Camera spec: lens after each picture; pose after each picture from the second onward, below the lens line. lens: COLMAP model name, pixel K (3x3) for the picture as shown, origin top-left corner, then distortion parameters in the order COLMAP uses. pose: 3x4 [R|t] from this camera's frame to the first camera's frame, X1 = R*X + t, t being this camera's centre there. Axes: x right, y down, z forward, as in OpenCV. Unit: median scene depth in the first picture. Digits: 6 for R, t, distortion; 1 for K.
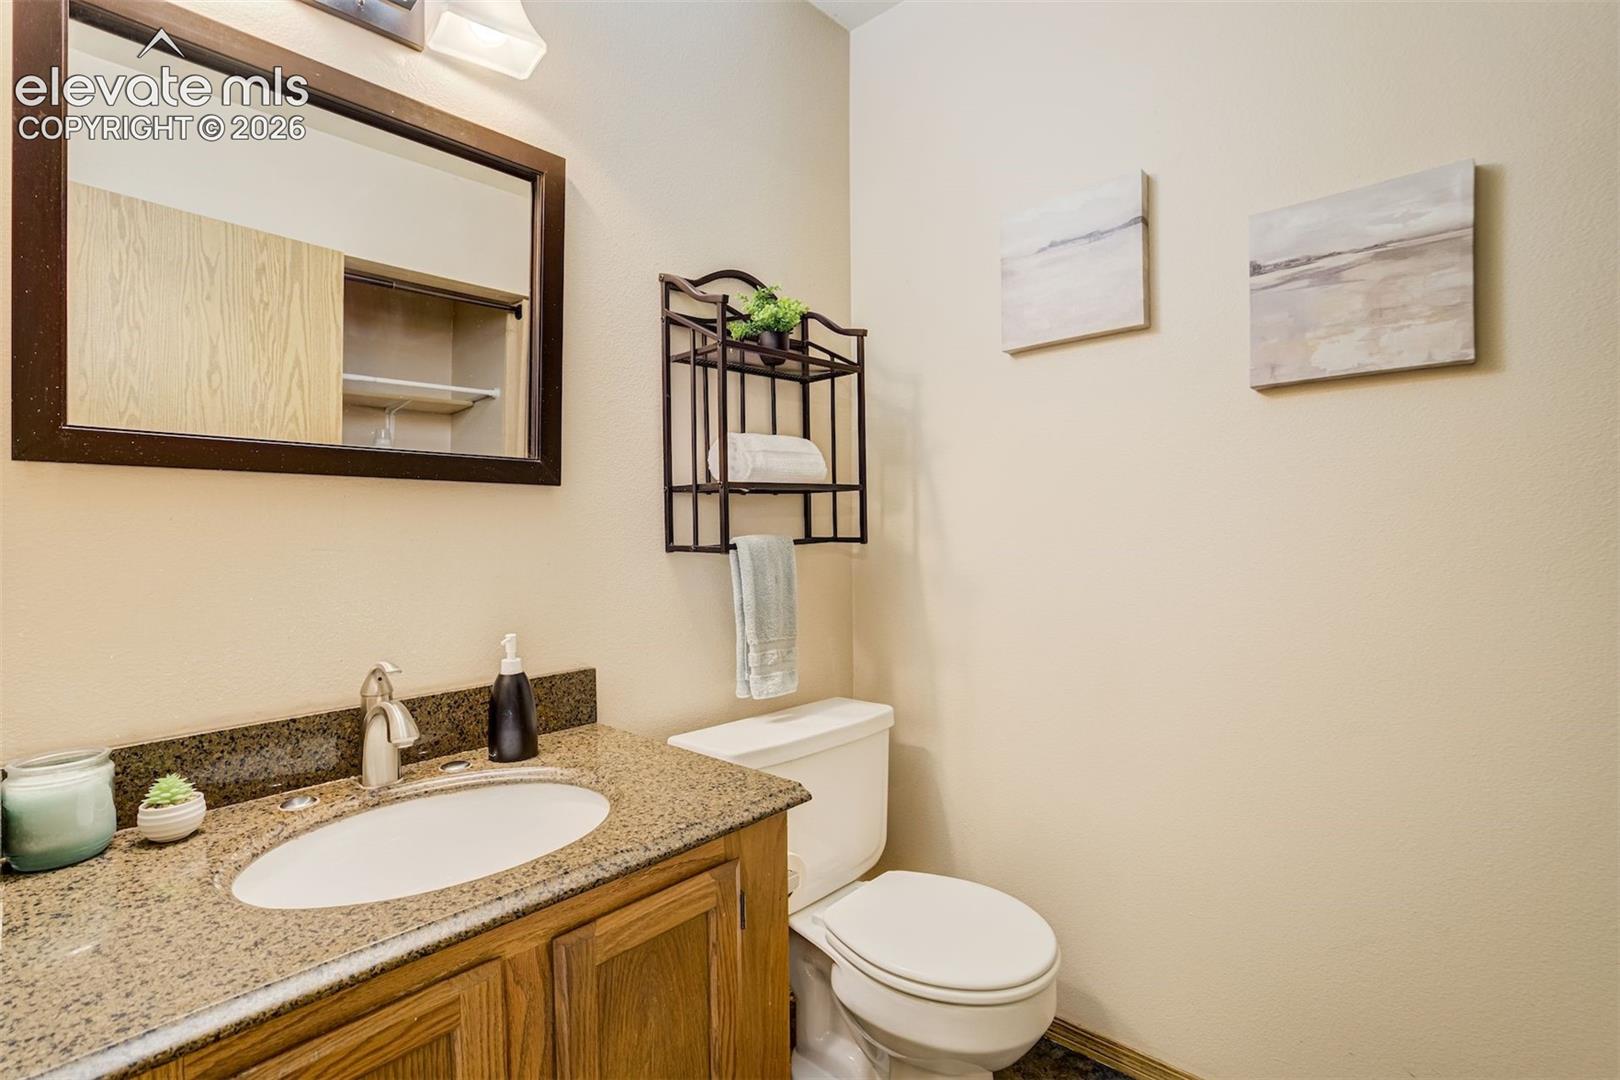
lens RADIAL K [[755.9, 0, 804.1], [0, 755.9, 556.5], [0, 0, 1]] dist [-0.052298, 0.023857]
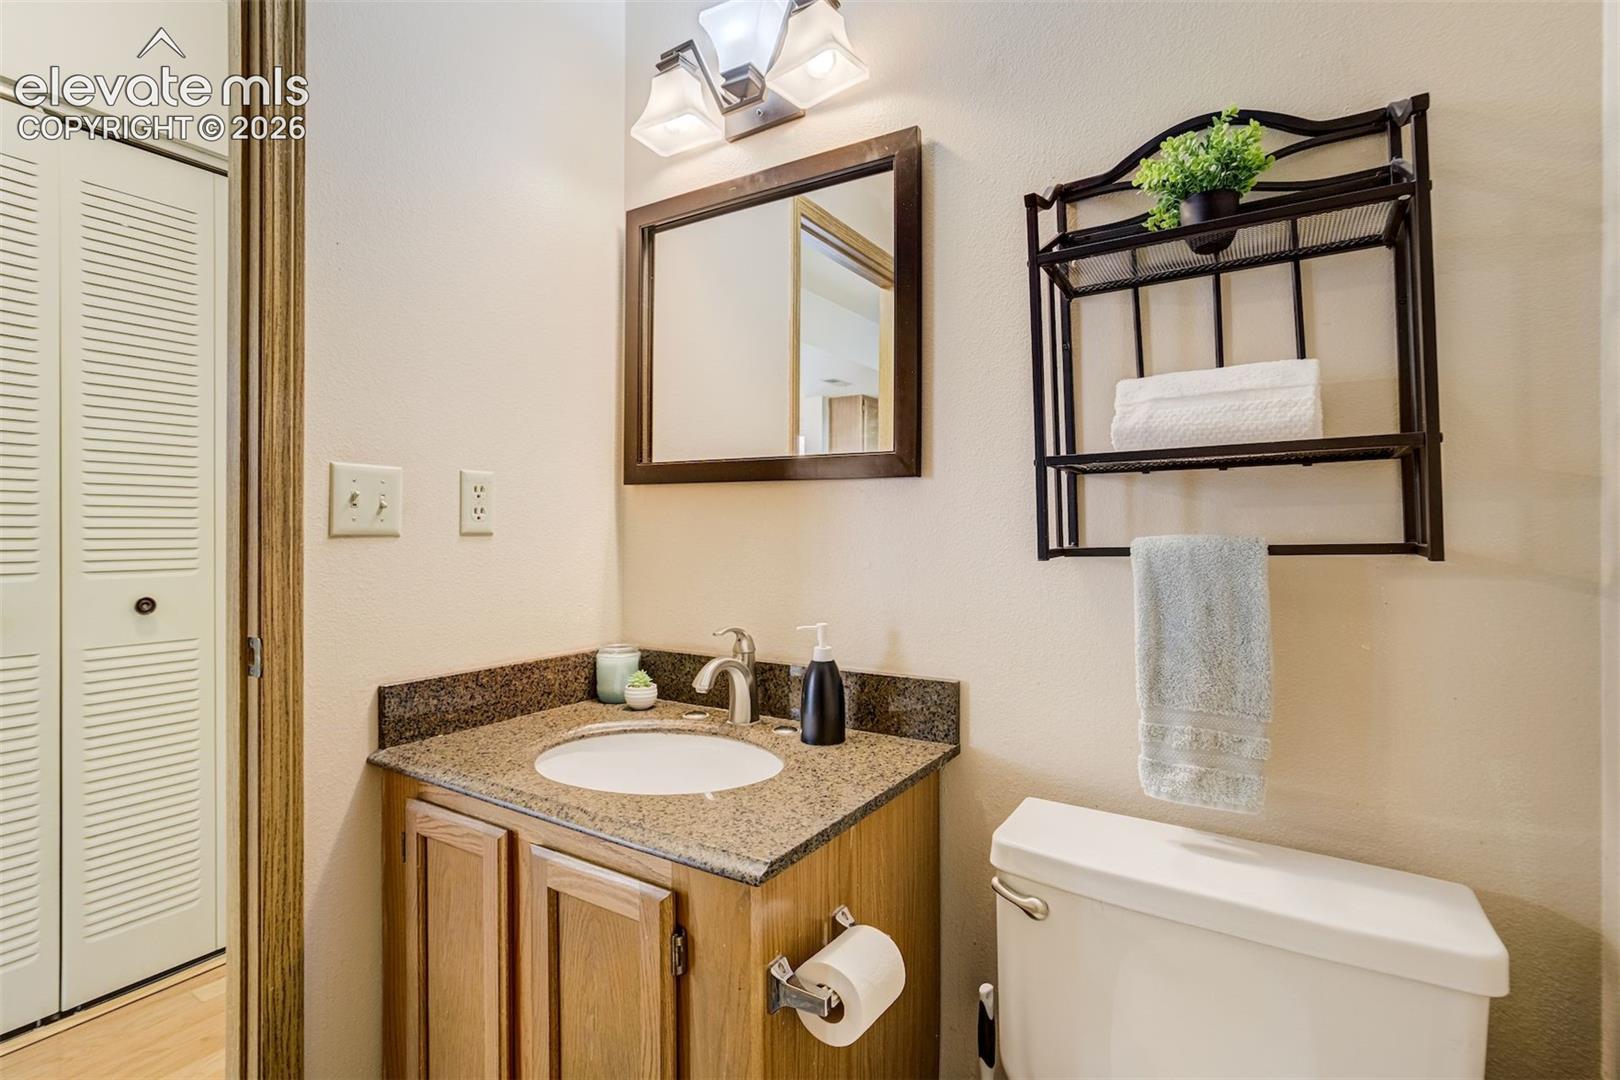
lens RADIAL K [[766.9, 0, 812.9], [0, 766.9, 533.8], [0, 0, 1]] dist [-0.046338, 0.021332]
pose [[0.182150, 0.023934, -0.982979, 0.597051], [-0.038003, 0.999128, 0.017285, -0.035519], [0.982536, 0.034208, 0.182901, 0.710926]]
